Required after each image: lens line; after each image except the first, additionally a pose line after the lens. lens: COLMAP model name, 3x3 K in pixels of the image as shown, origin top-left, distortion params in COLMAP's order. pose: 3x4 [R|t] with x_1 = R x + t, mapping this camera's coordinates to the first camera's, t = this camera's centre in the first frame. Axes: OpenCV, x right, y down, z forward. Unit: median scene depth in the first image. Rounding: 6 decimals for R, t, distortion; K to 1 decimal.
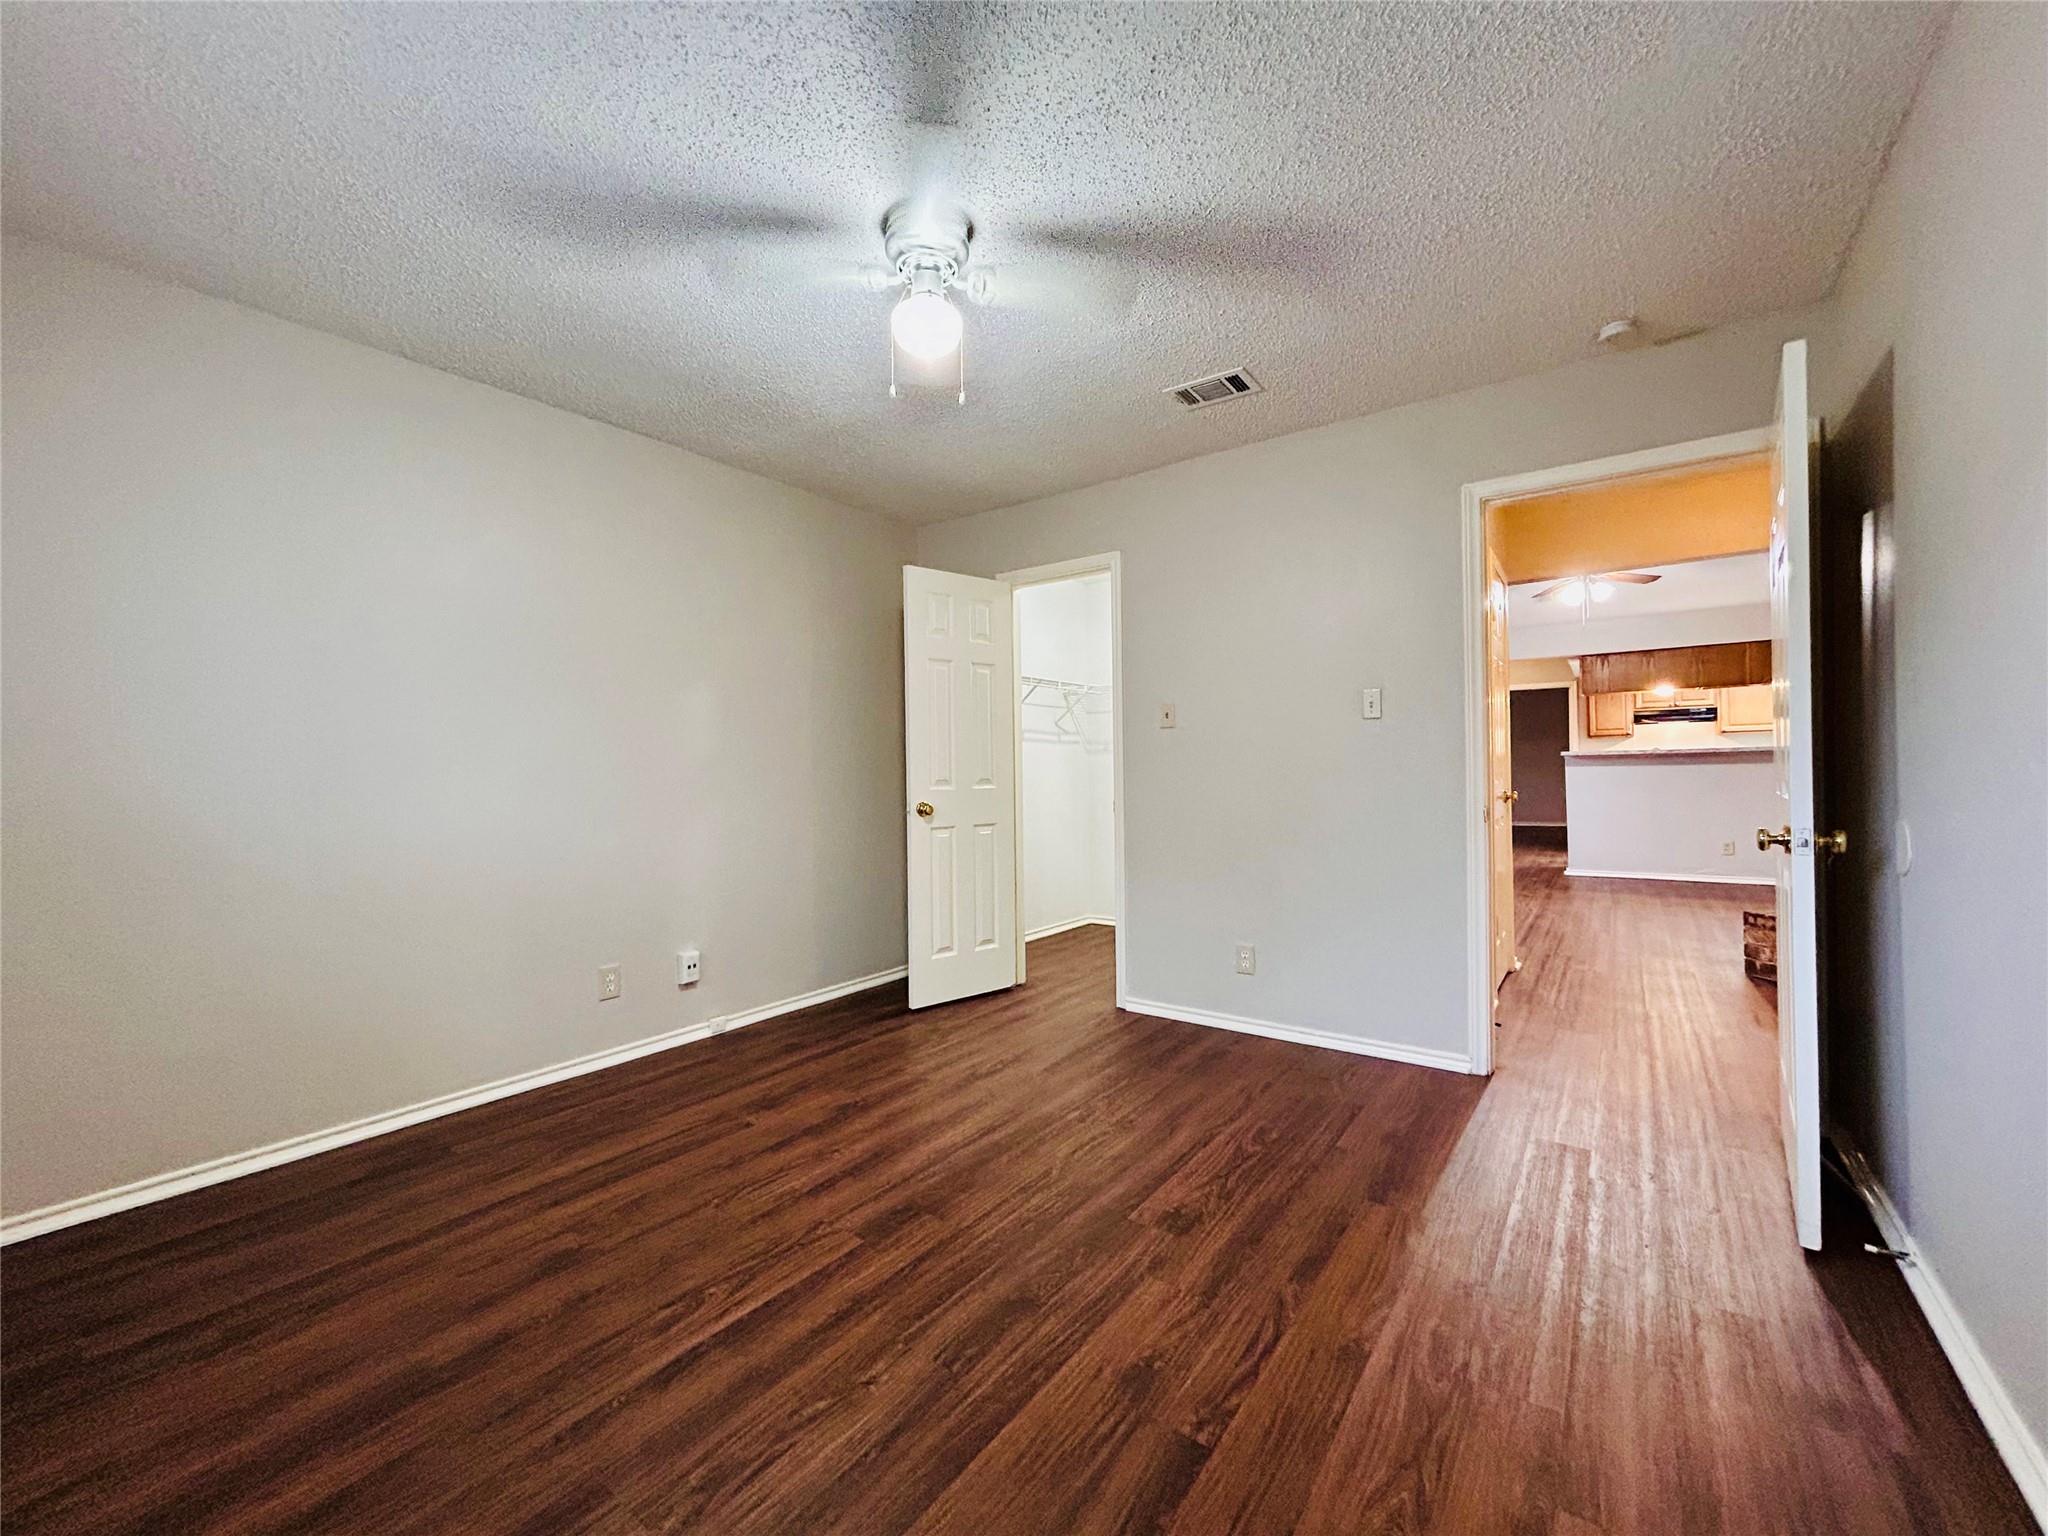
lens RADIAL K [[821.0, 0, 1028.9], [0, 821.0, 759.6], [0, 0, 1]] dist [-0.003606, 0.001899]
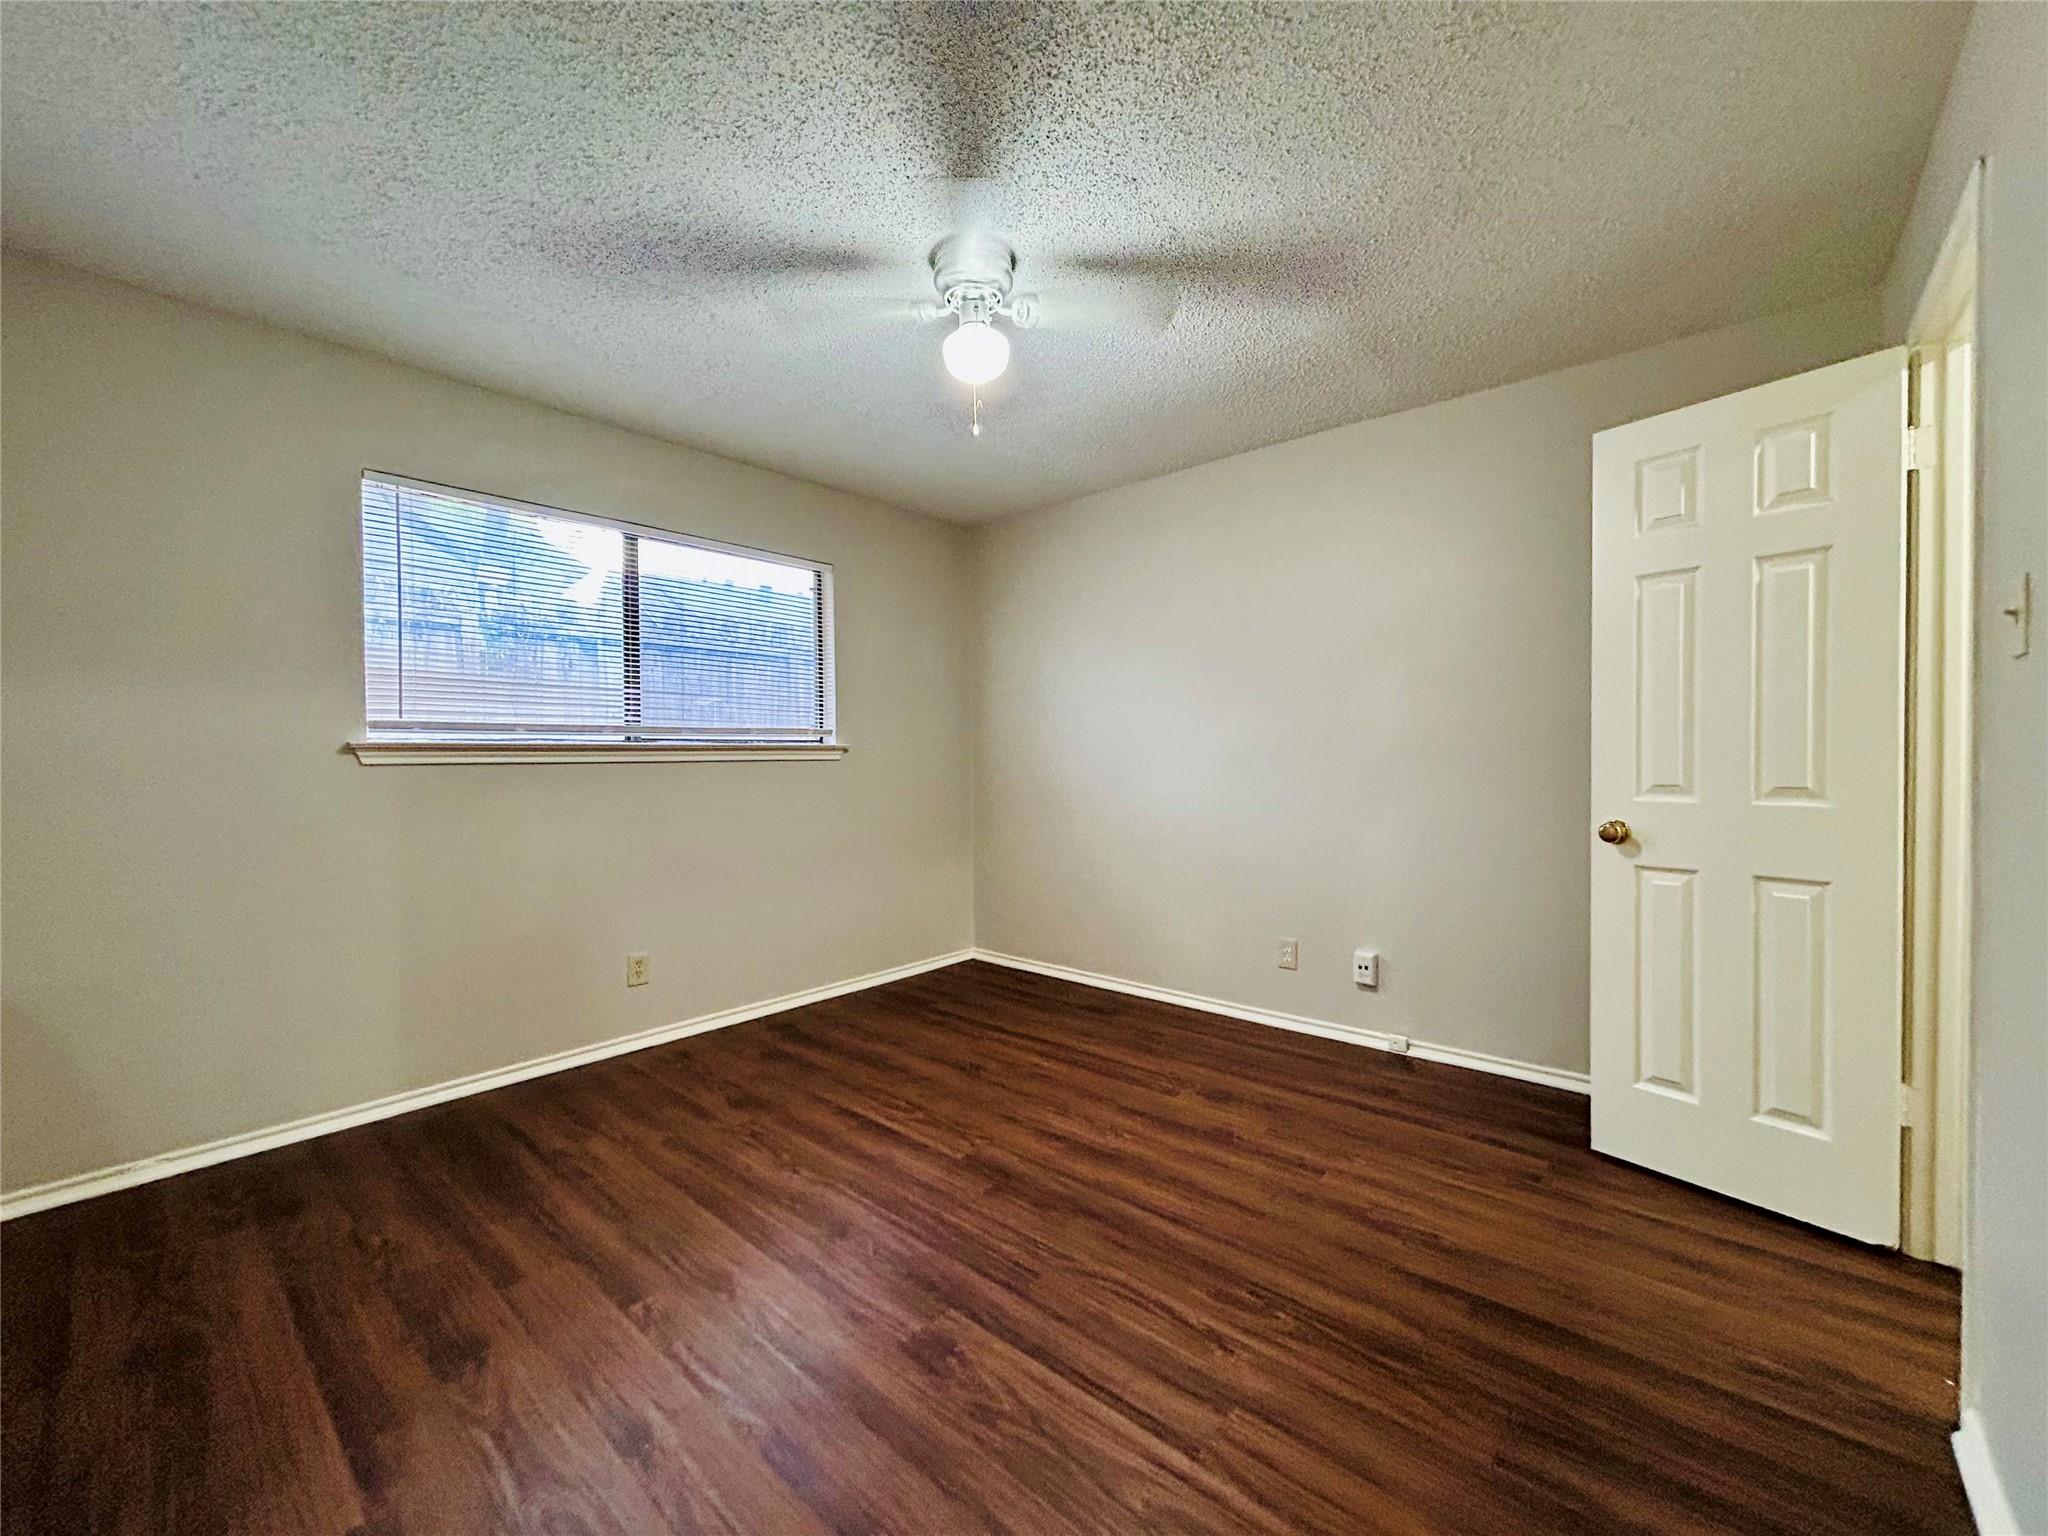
lens RADIAL K [[821.0, 0, 1021.9], [0, 821.0, 769.9], [0, 0, 1]] dist [-0.003606, 0.001899]
pose [[-0.086148, 0.032056, -0.995766, 0.743728], [0.021028, 0.999318, 0.030351, -0.018275], [0.996060, -0.018325, -0.086764, 0.913277]]
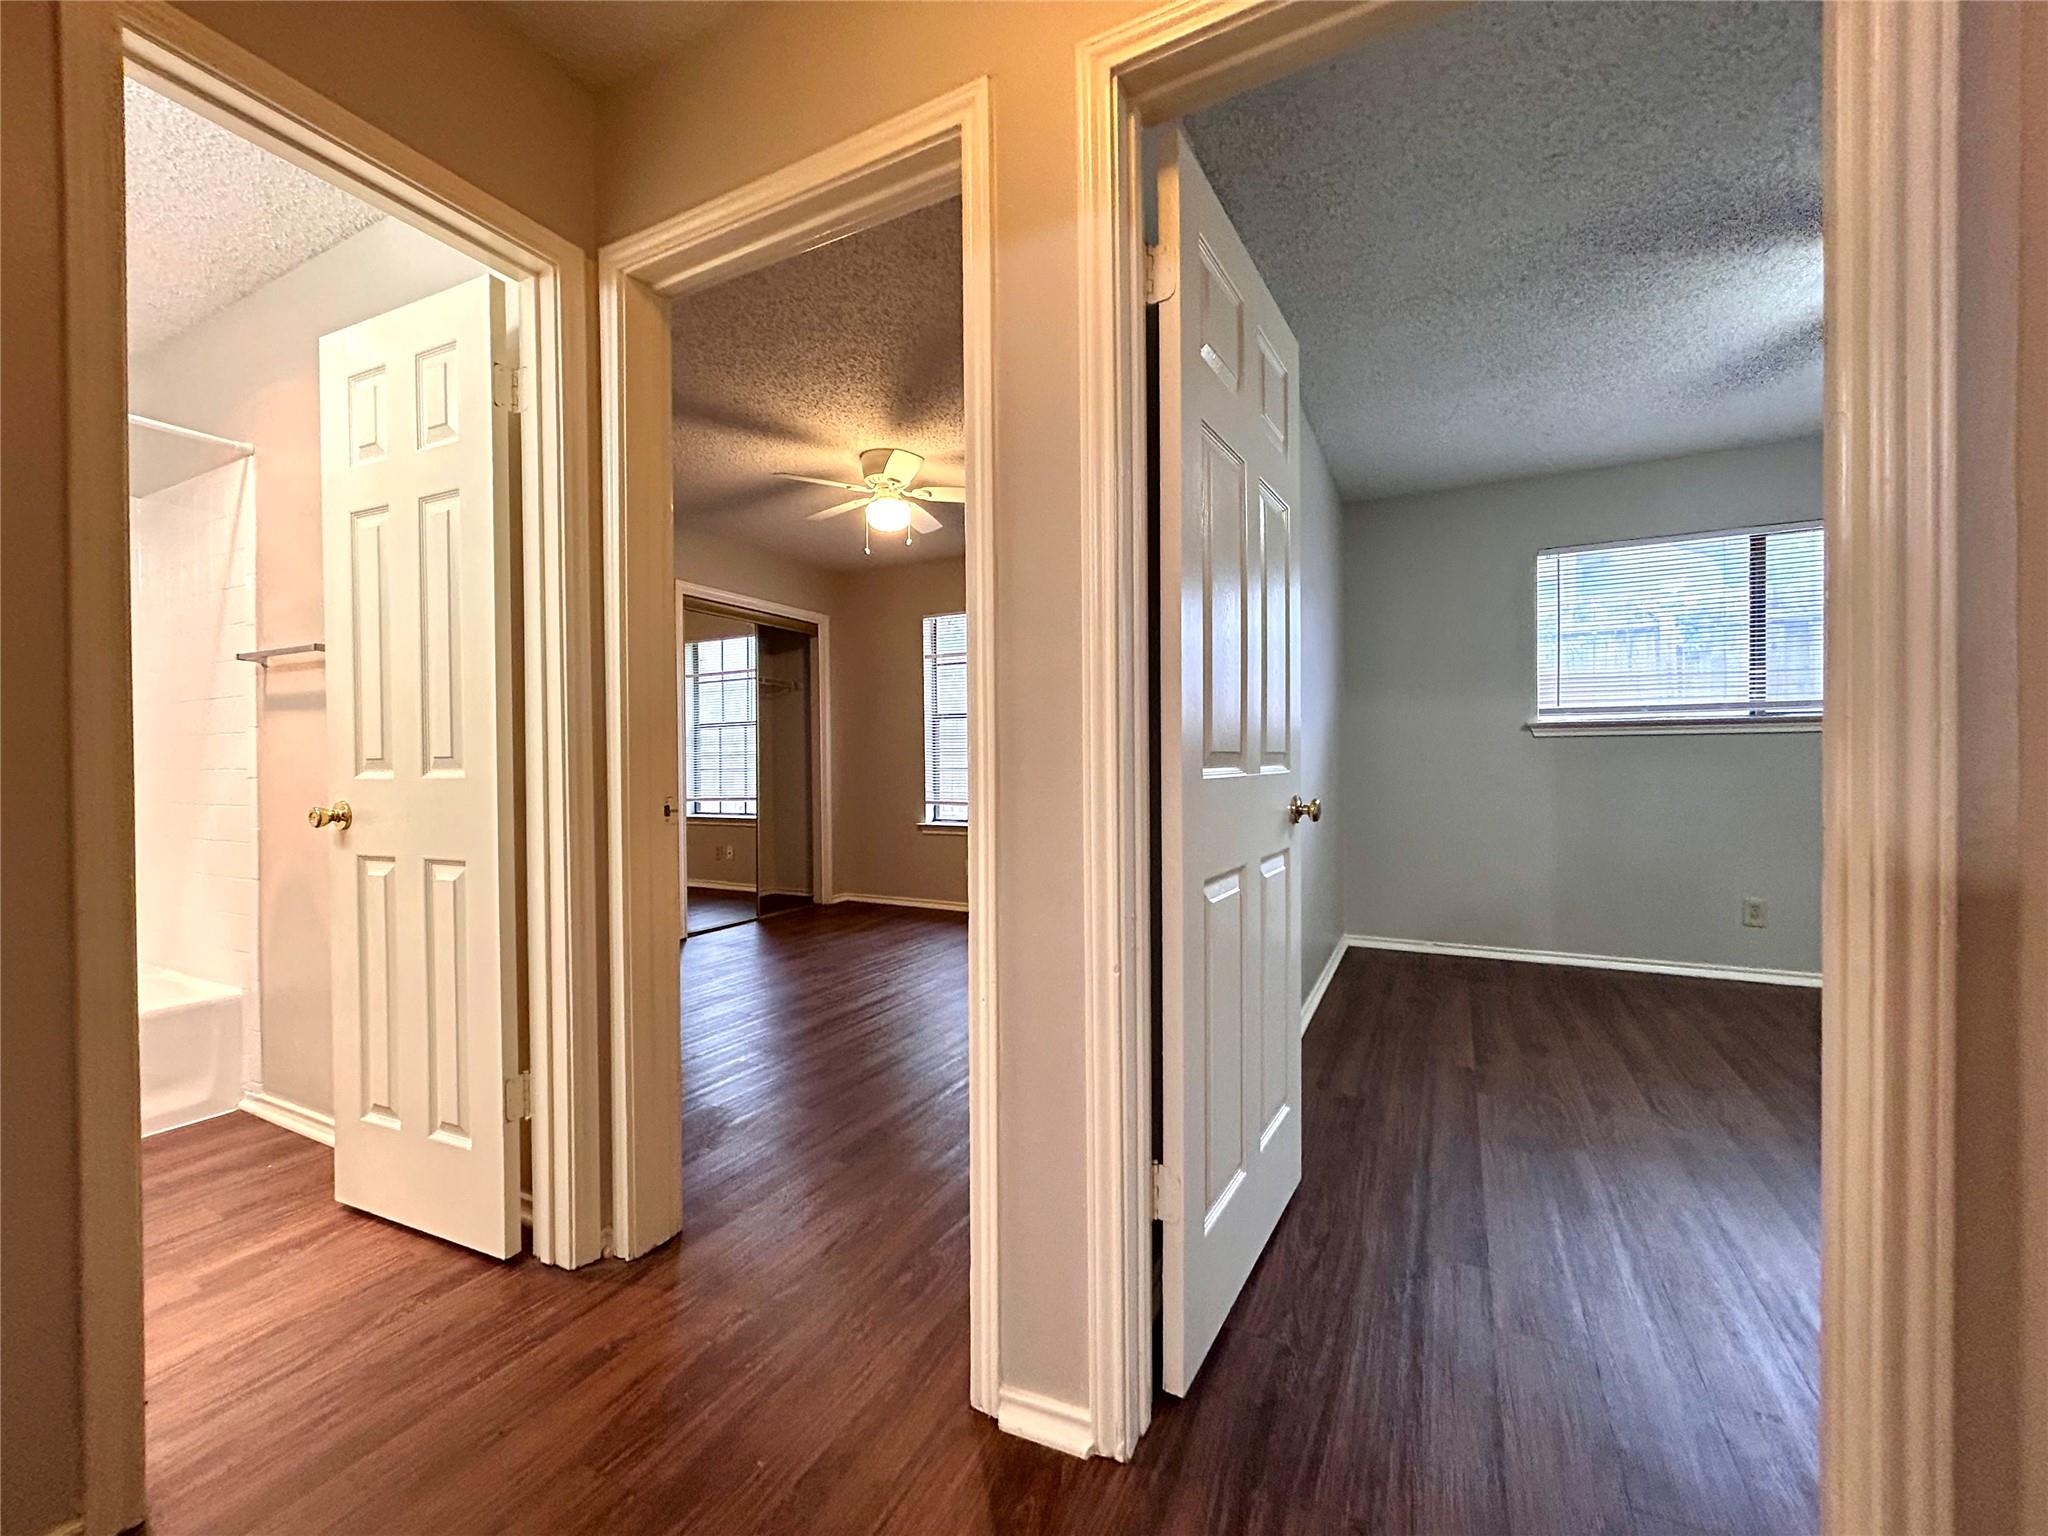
lens RADIAL K [[821.0, 0, 1023.0], [0, 821.0, 758.9], [0, 0, 1]] dist [-0.003606, 0.001899]
pose [[-0.987045, 0.029218, -0.157758, 1.054441], [0.030327, 0.999529, -0.004626, 0.009456], [0.157549, -0.009351, -0.987467, 1.451392]]
